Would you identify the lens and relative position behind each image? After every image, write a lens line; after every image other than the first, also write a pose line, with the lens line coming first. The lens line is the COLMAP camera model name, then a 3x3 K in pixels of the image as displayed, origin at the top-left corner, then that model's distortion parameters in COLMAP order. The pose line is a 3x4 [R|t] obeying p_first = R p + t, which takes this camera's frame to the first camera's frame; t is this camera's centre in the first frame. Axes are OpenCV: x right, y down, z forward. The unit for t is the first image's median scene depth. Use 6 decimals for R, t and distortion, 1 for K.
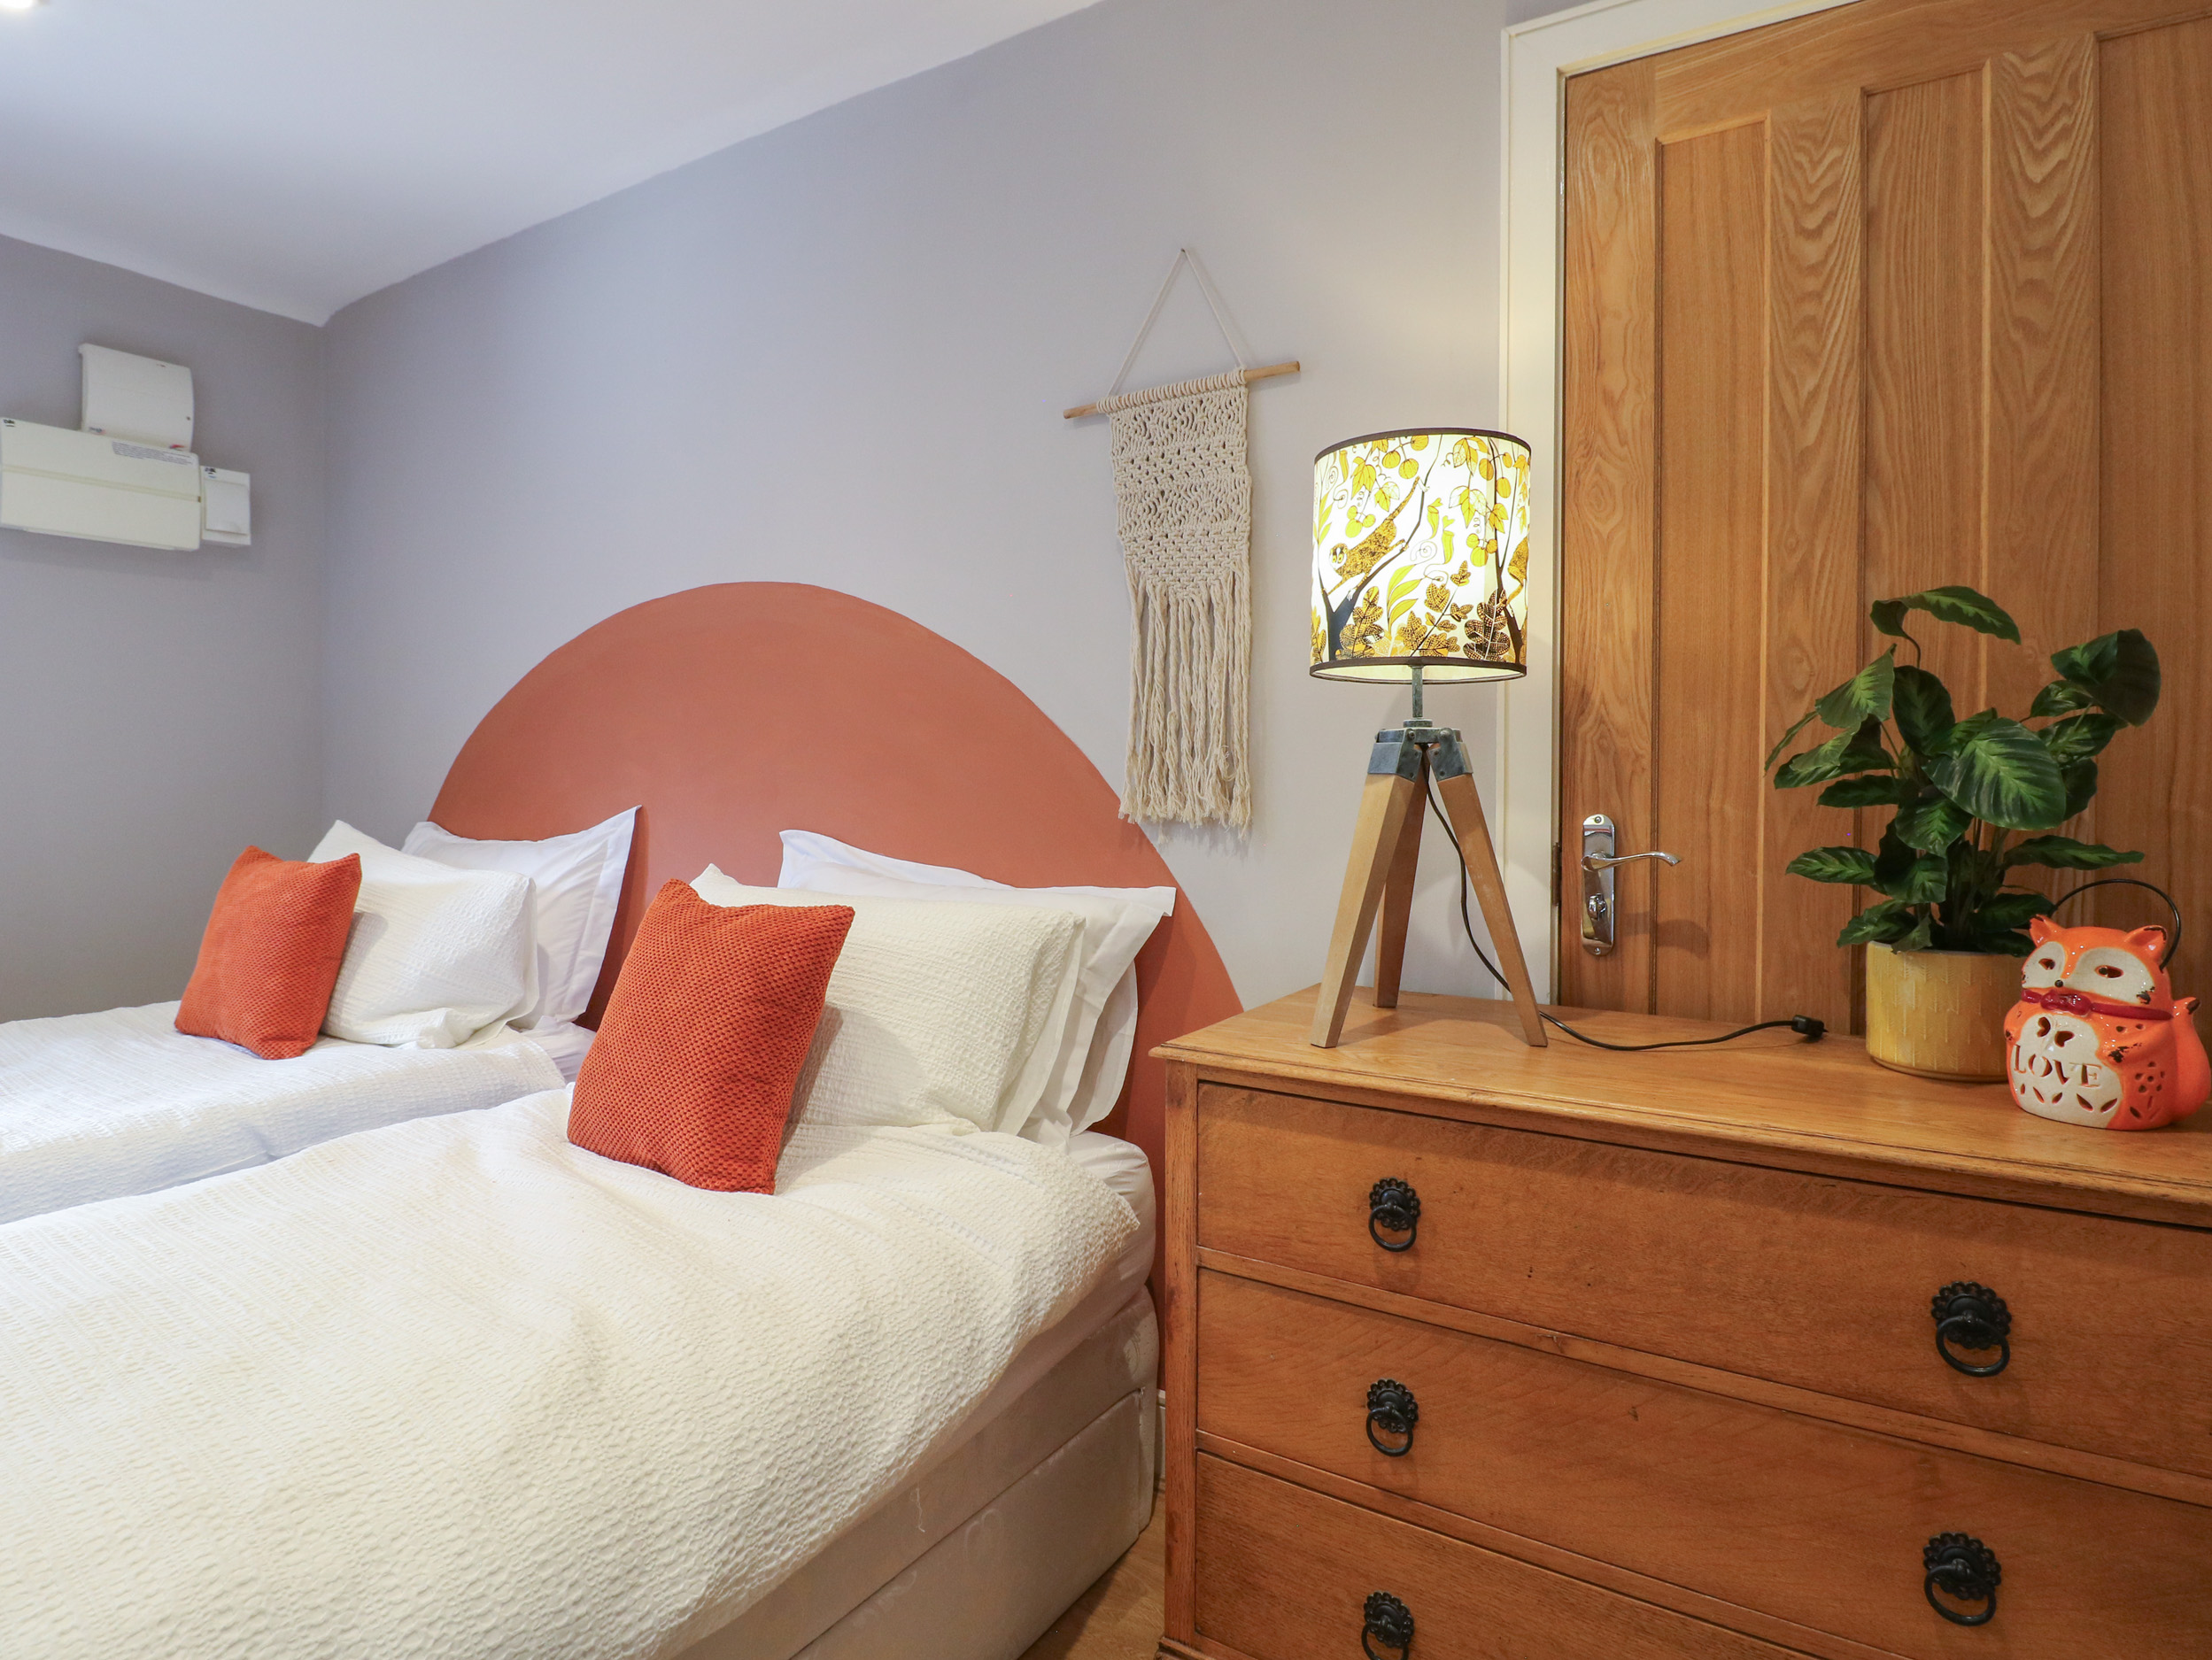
lens RADIAL K [[1174.5, 0, 1102.3], [0, 1174.5, 801.4], [0, 0, 1]] dist [0.003584, -0.016087]
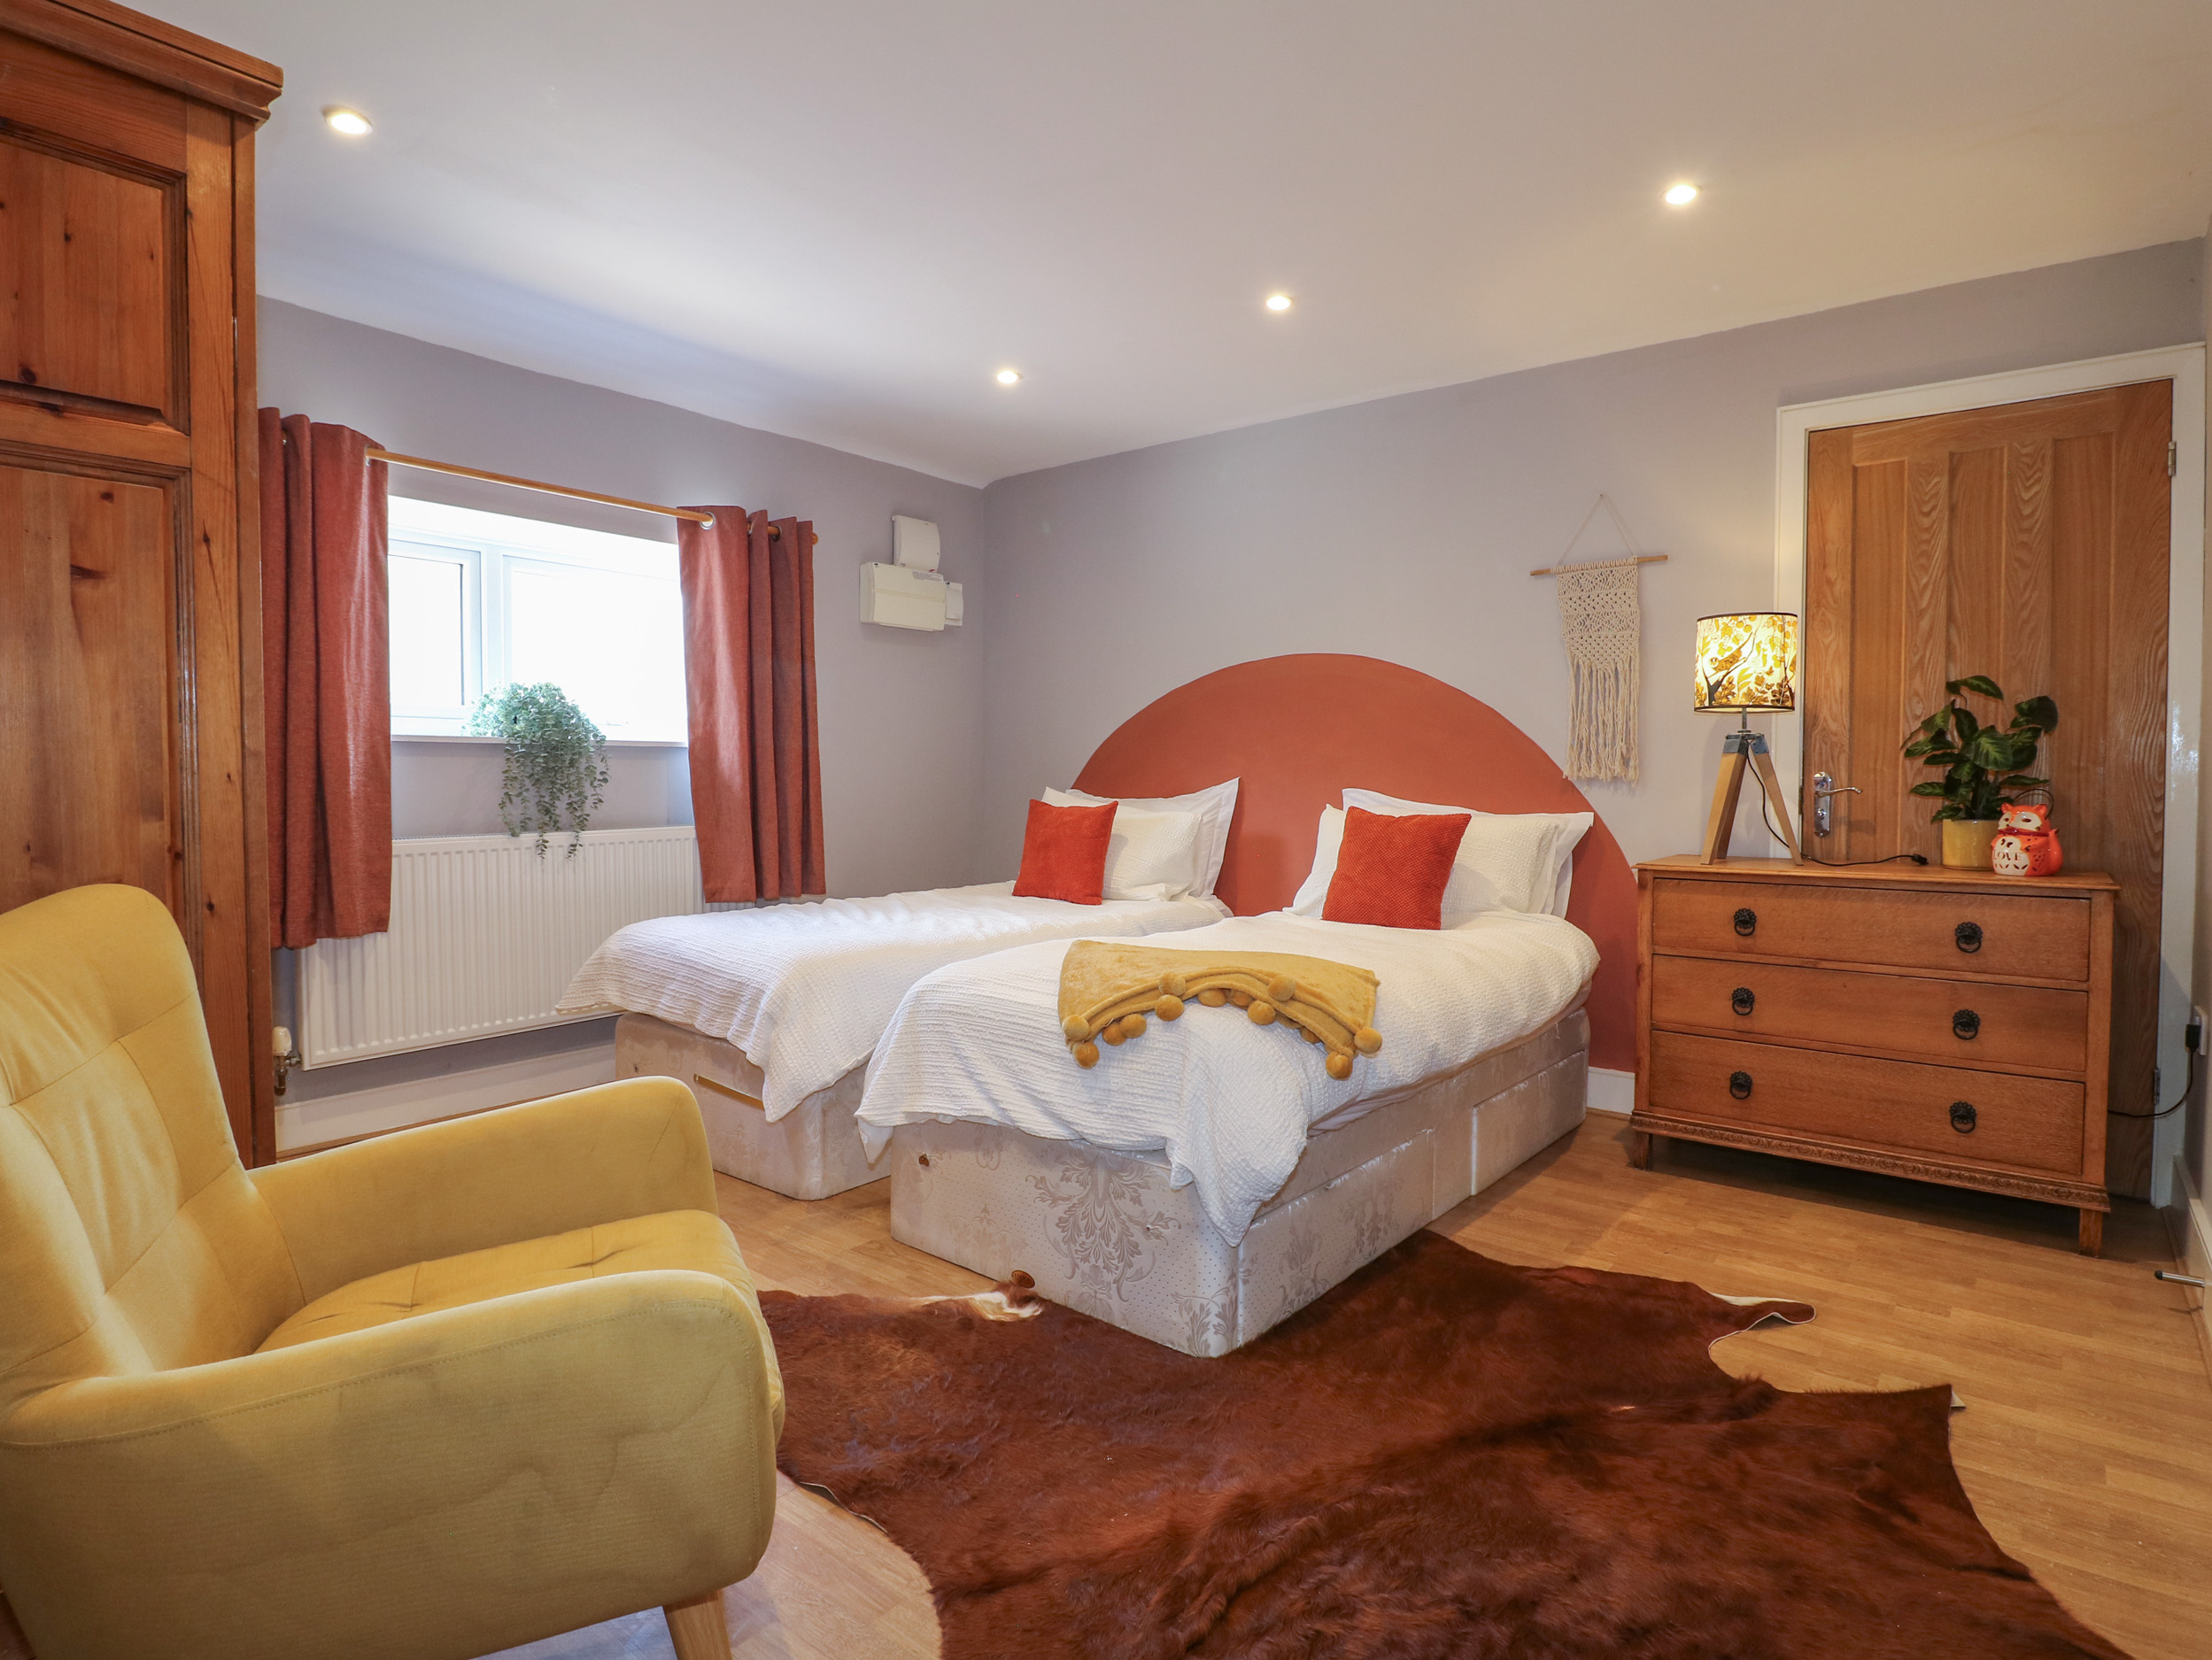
lens RADIAL K [[1172.0, 0, 1108.6], [0, 1172.0, 813.7], [0, 0, 1]] dist [0.004561, -0.016553]
pose [[0.994342, 0.001561, -0.106218, -0.776712], [-0.000255, 0.999924, 0.012315, 0.072620], [0.106229, -0.012218, 0.994267, -1.525238]]
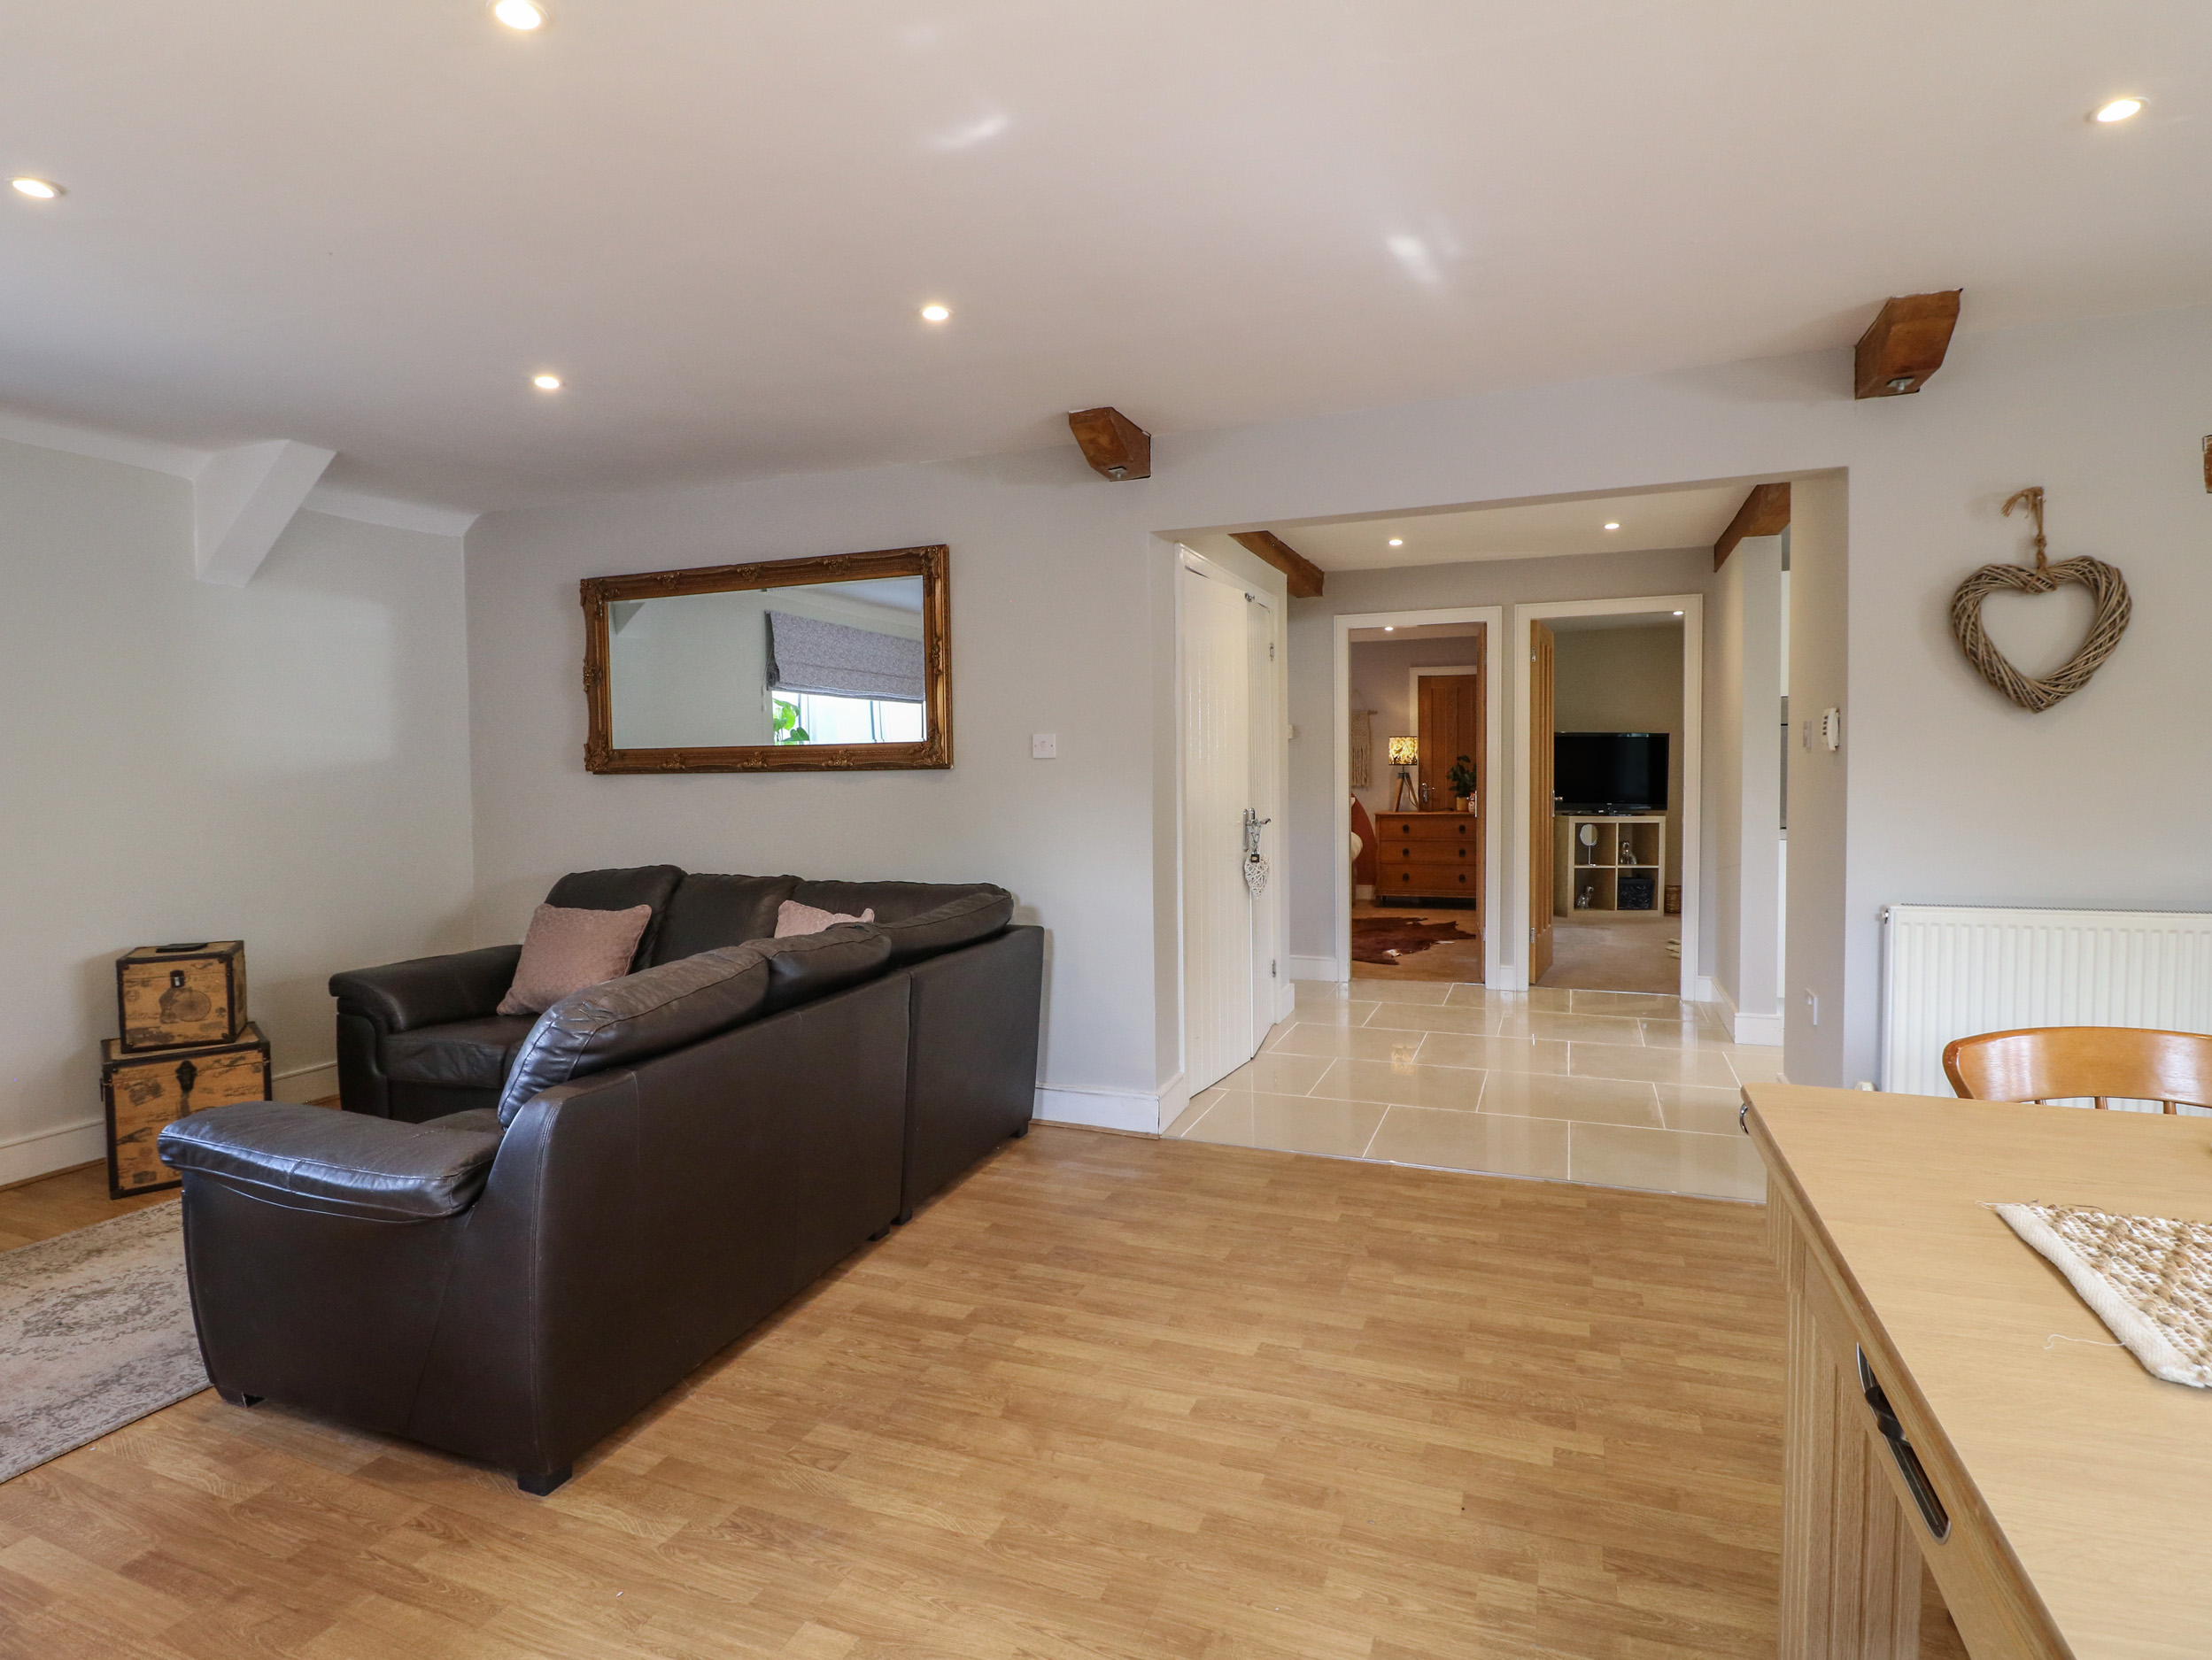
lens RADIAL K [[1157.7, 0, 1118.2], [0, 1157.7, 813.6], [0, 0, 1]] dist [0.001460, -0.015574]
pose [[0.982229, -0.024903, 0.186029, -3.080328], [0.021154, 0.999532, 0.022111, 0.001451], [-0.186492, -0.017783, 0.982296, -6.298494]]
